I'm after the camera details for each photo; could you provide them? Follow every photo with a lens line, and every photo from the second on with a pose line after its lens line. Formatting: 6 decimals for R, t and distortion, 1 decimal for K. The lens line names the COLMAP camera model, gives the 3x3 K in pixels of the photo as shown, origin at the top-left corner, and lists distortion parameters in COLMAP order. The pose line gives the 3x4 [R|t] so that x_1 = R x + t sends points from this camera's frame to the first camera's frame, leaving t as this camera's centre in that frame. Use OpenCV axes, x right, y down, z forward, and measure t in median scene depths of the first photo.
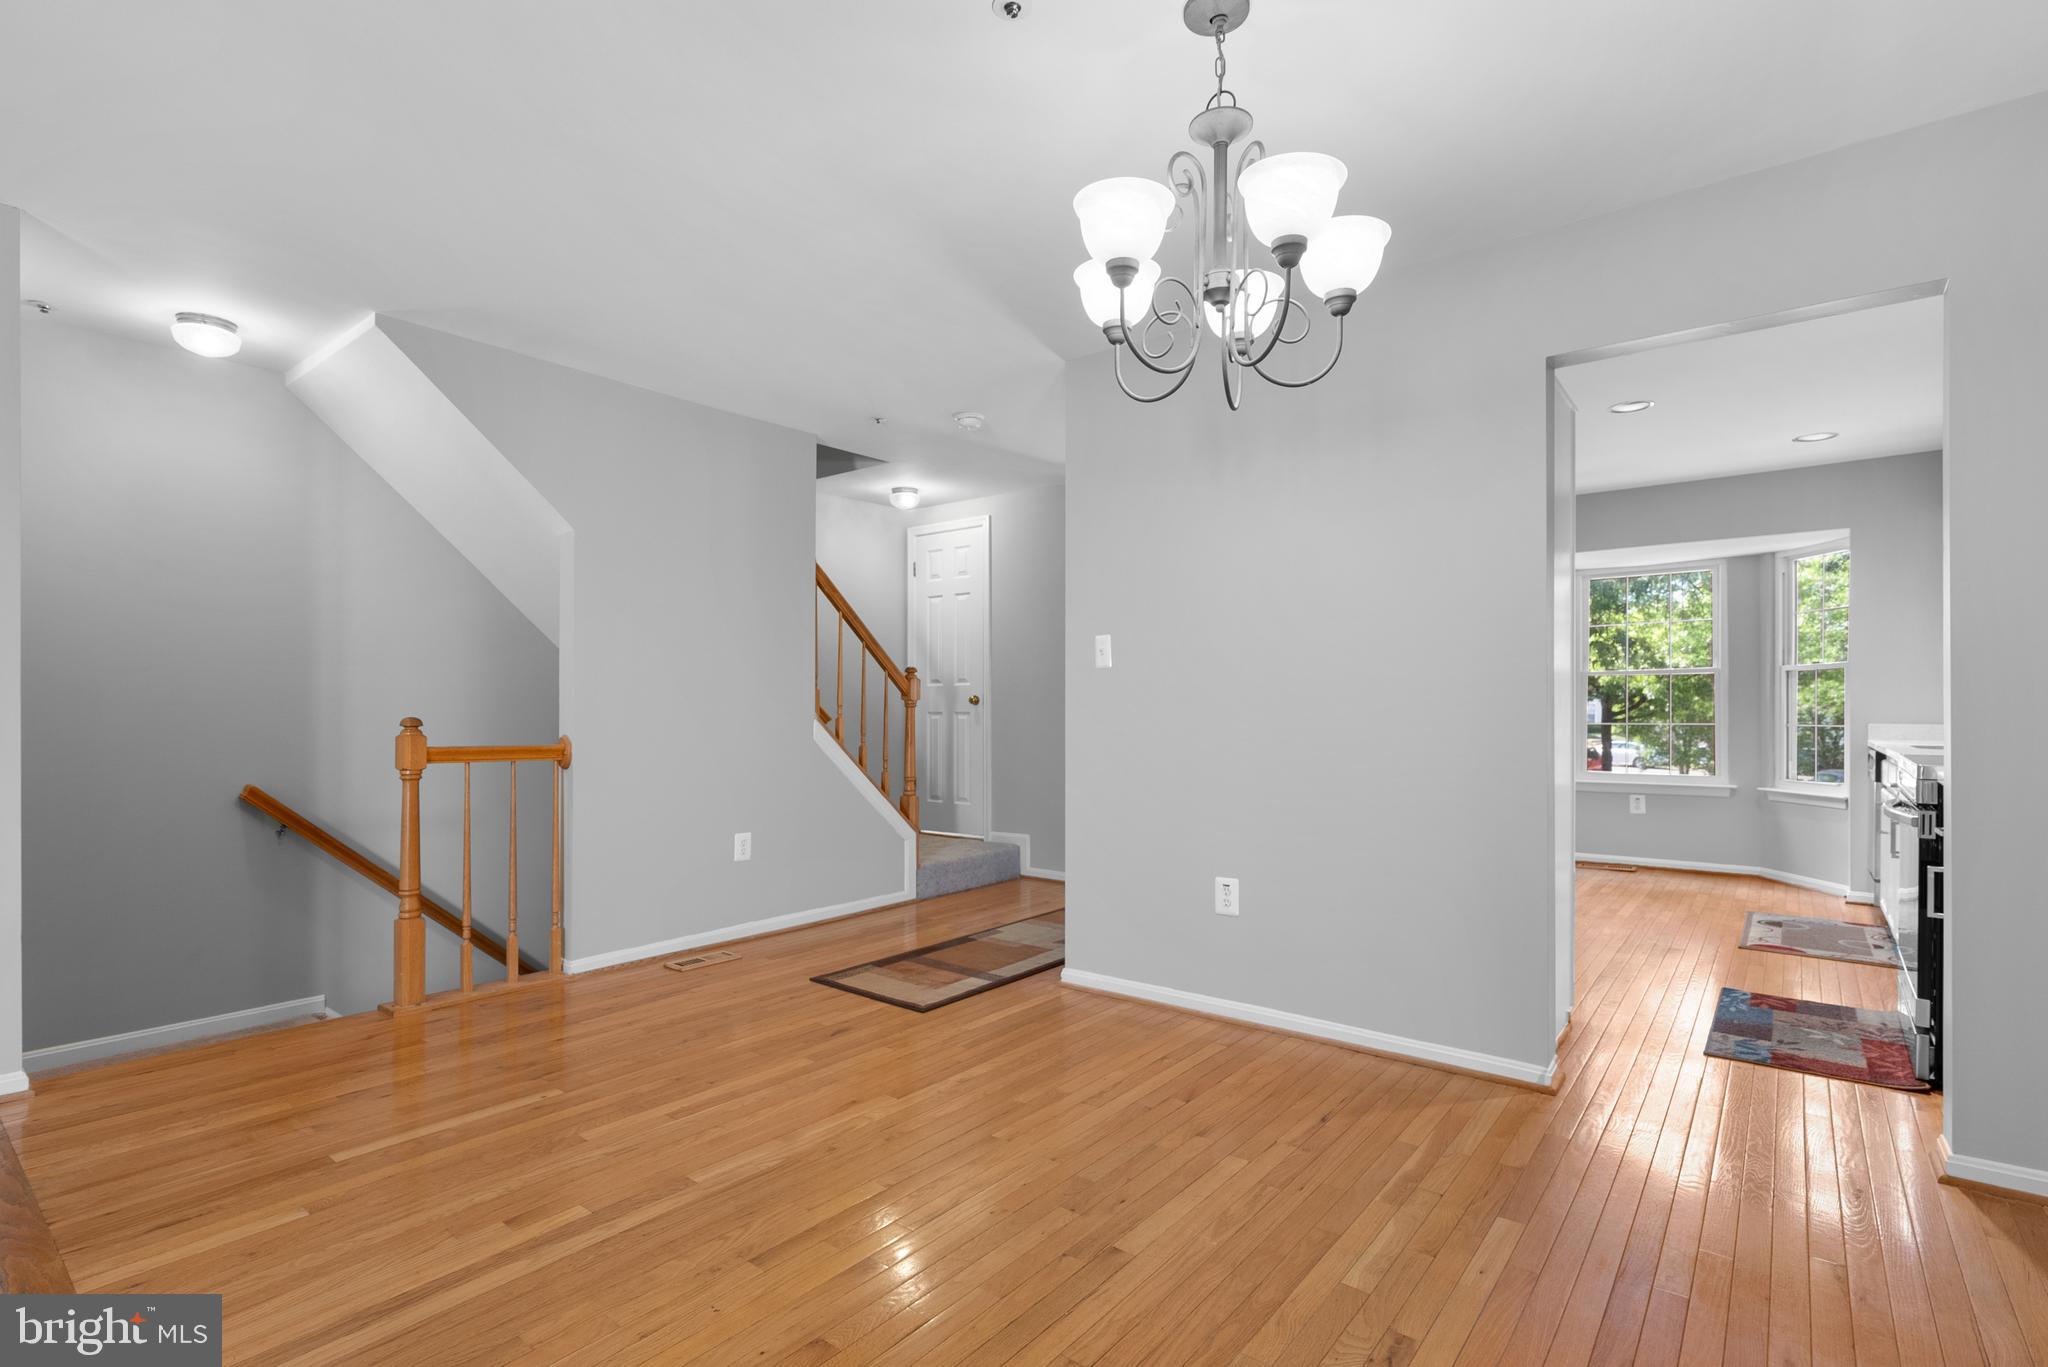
lens RADIAL K [[969.2, 0, 1023.8], [0, 969.2, 698.2], [0, 0, 1]] dist [-0.005219, -0.000183]
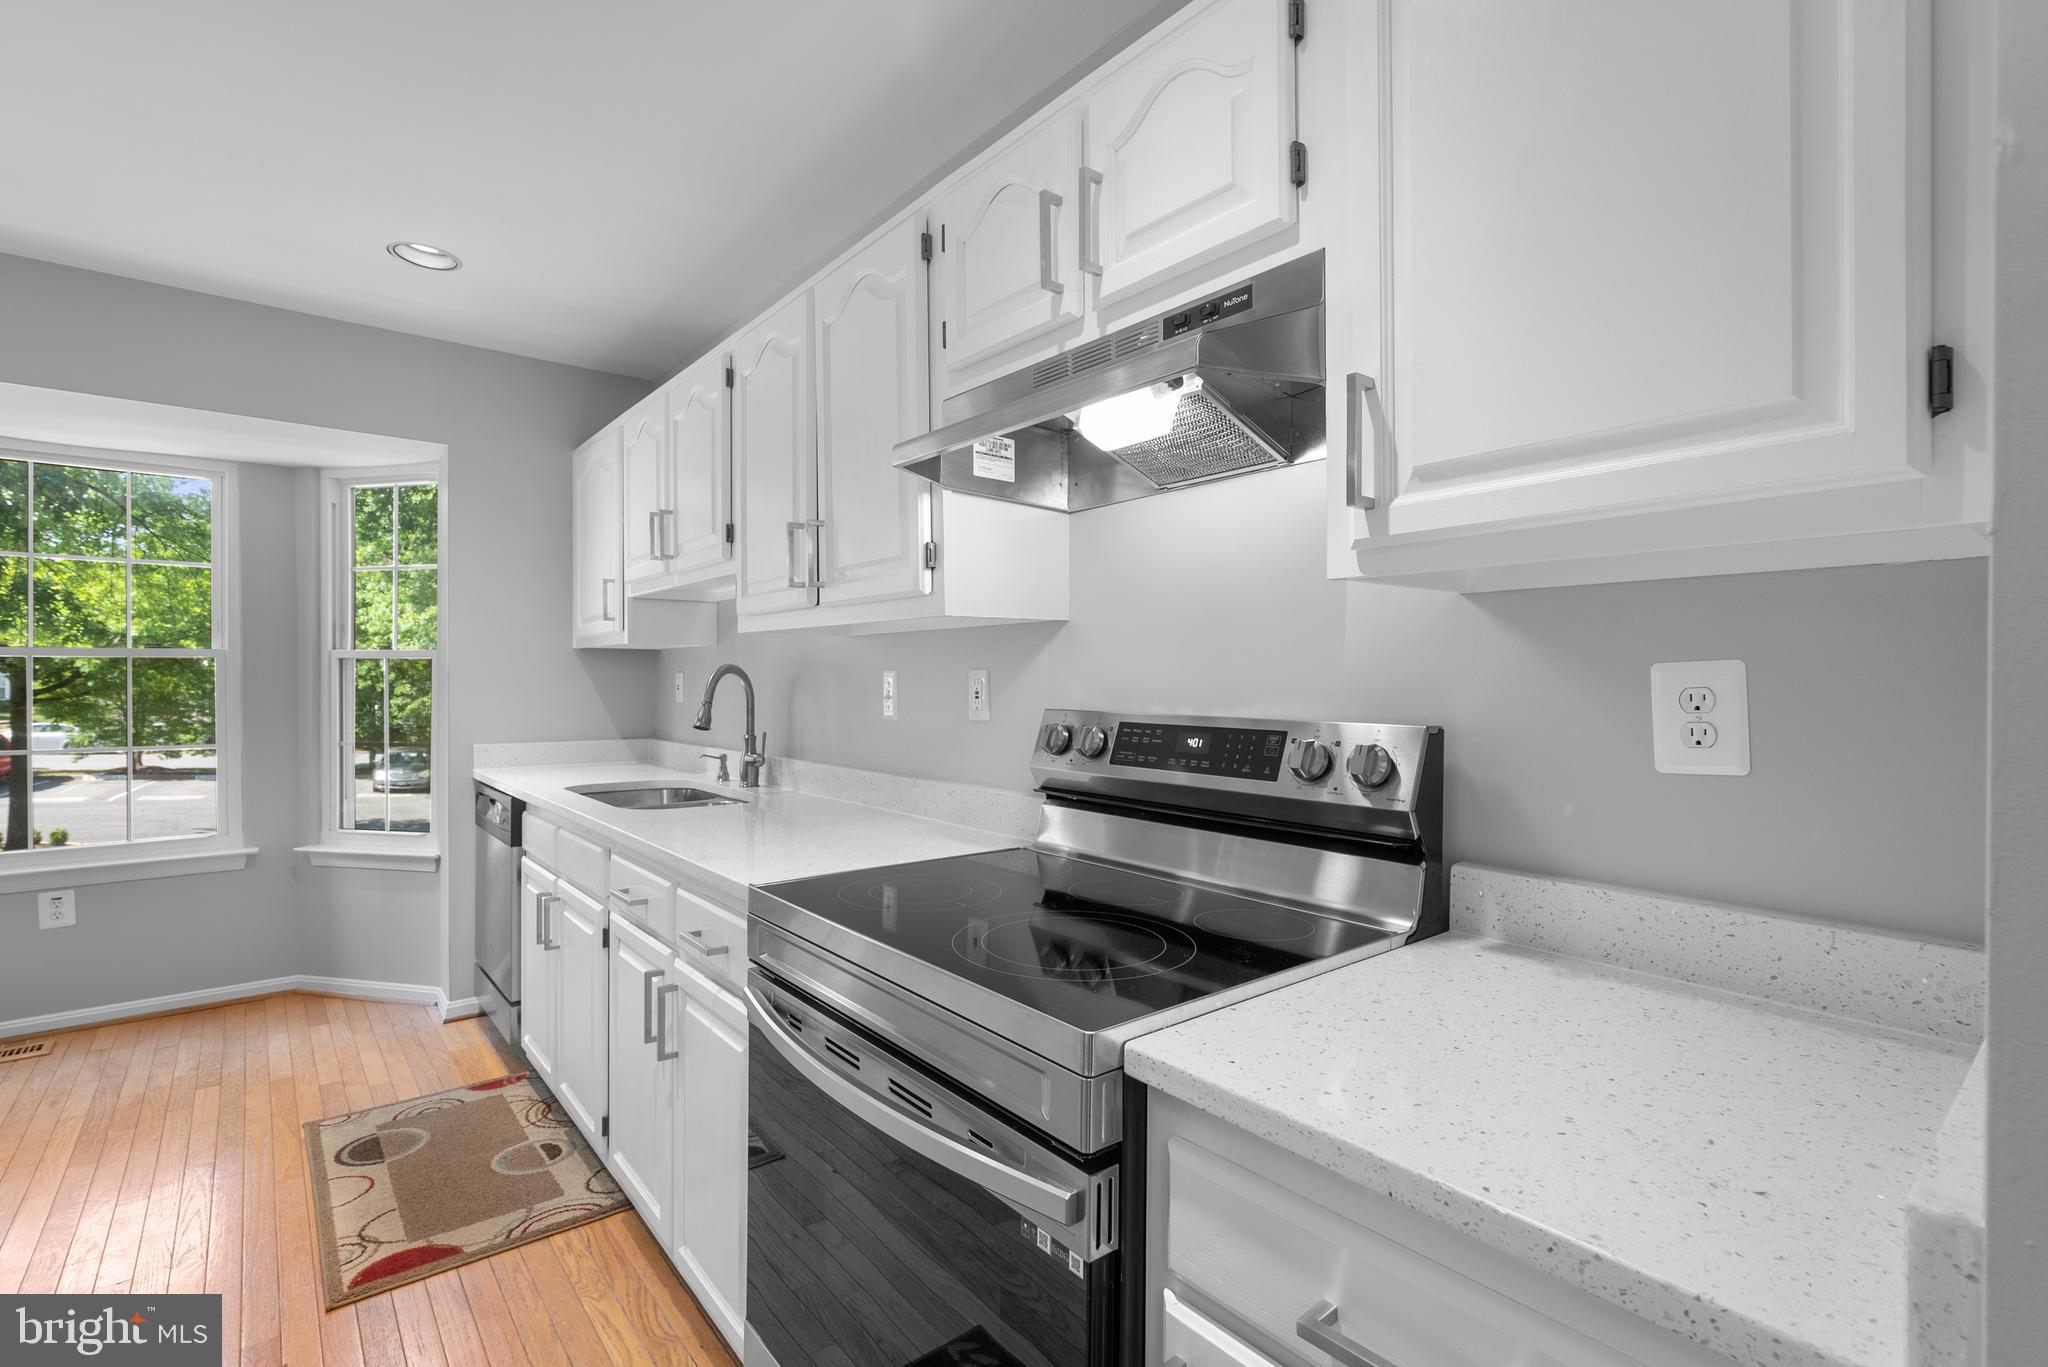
lens RADIAL K [[942.6, 0, 1020.5], [0, 942.6, 685.5], [0, 0, 1]] dist [-0.000923, 0.000019]
pose [[0.214088, -0.011726, 0.976744, 0.281923], [-0.006383, 0.999890, 0.013403, -0.021962], [-0.976793, -0.009104, 0.213990, 0.431962]]
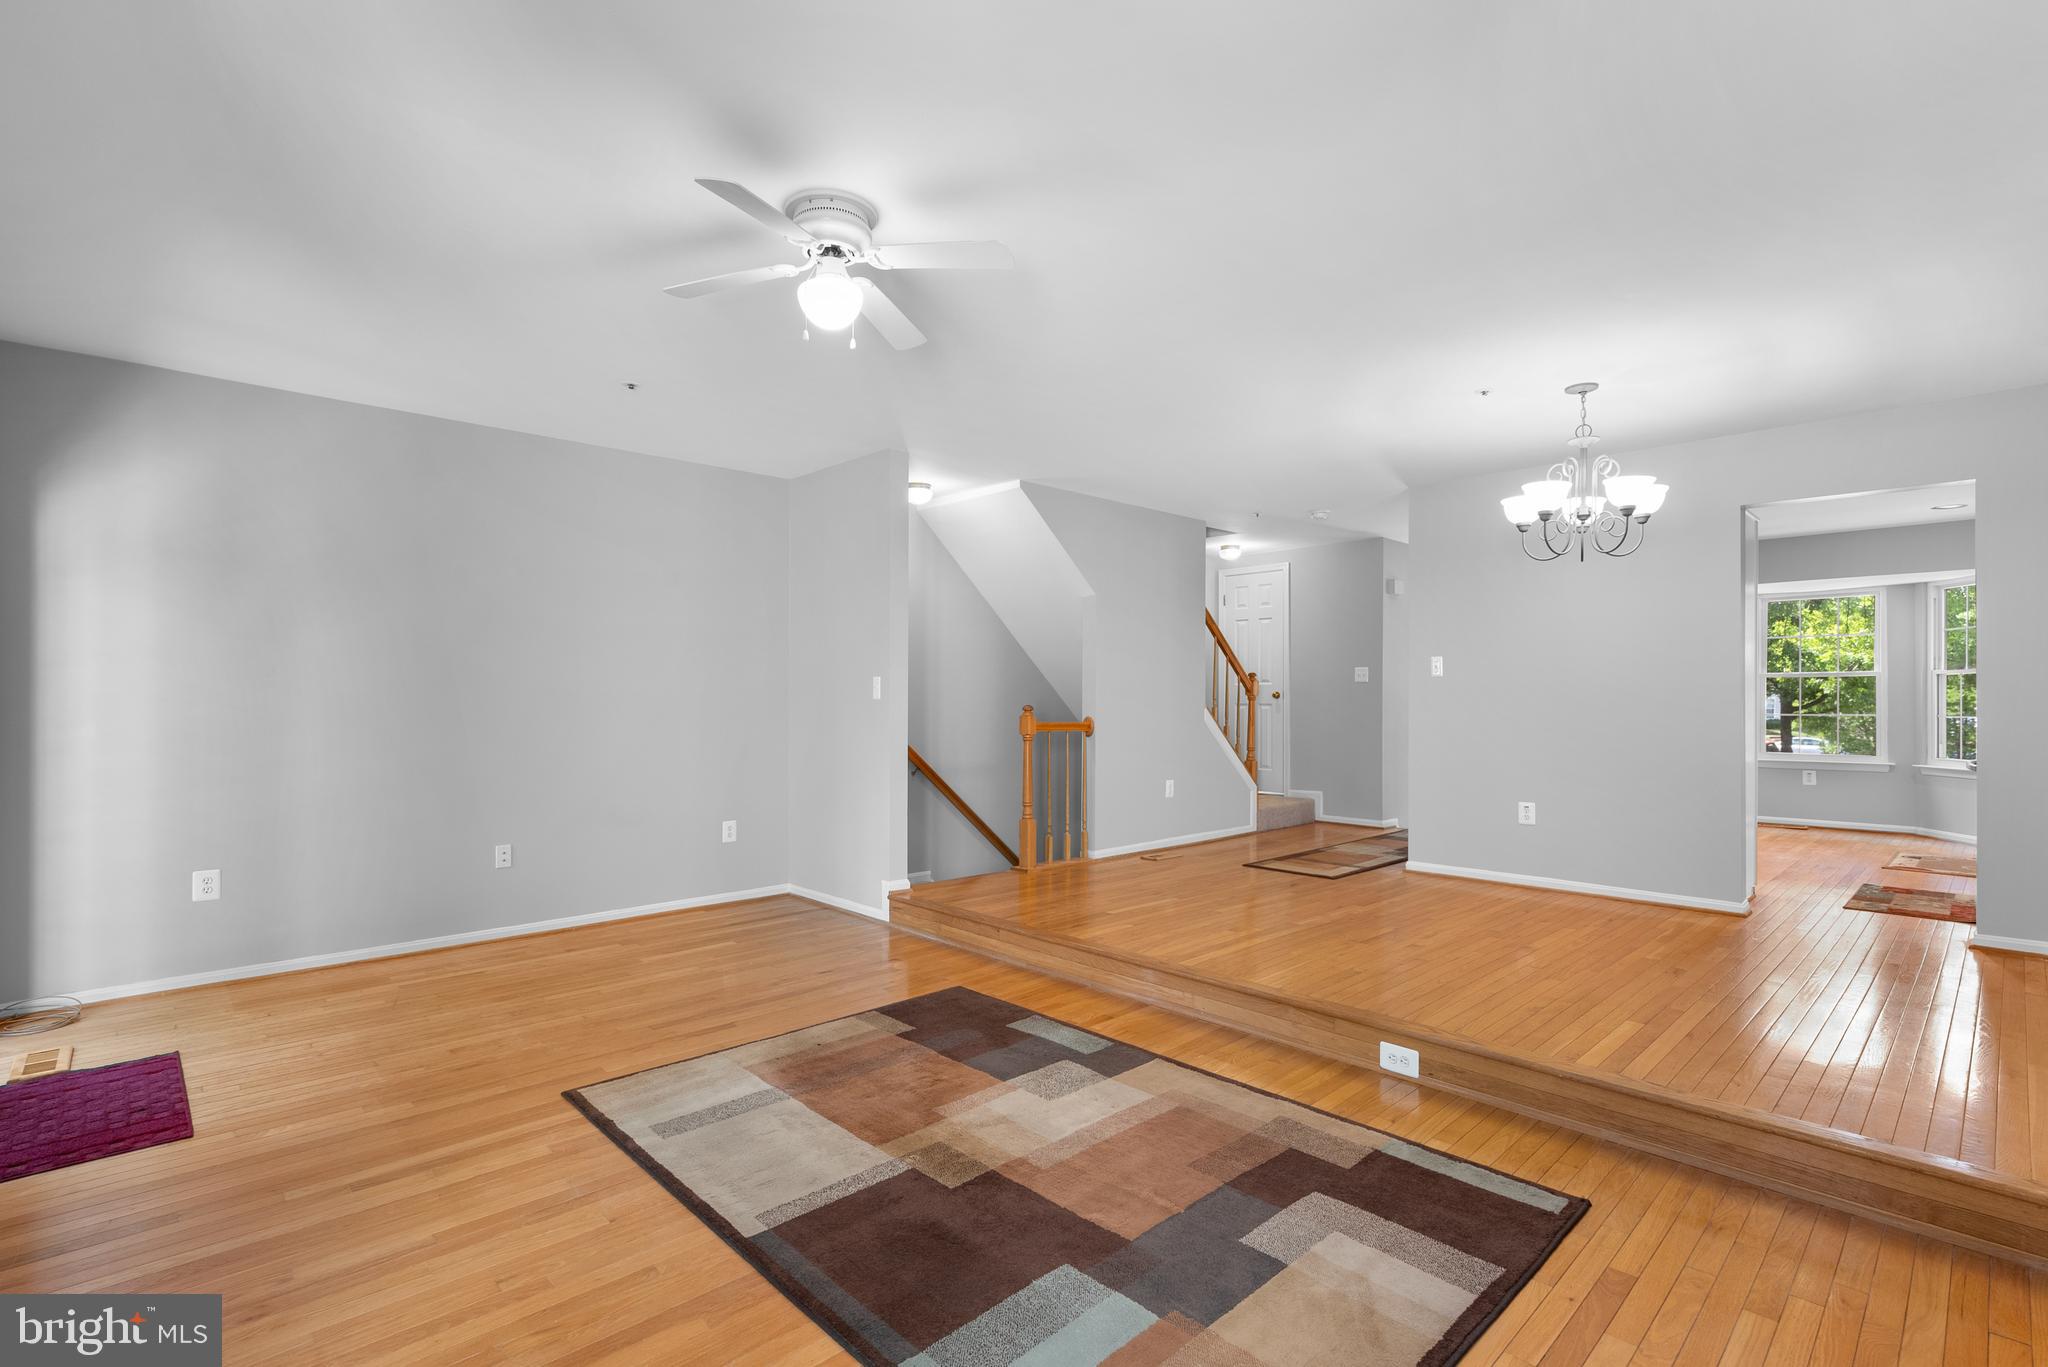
lens RADIAL K [[922.2, 0, 1025.1], [0, 922.2, 688.7], [0, 0, 1]] dist [0.000702, -0.000620]
pose [[0.988948, 0.001500, -0.148255, -0.232376], [-0.002006, 0.999993, -0.003259, -0.002601], [0.148249, 0.003520, 0.988944, -0.398391]]
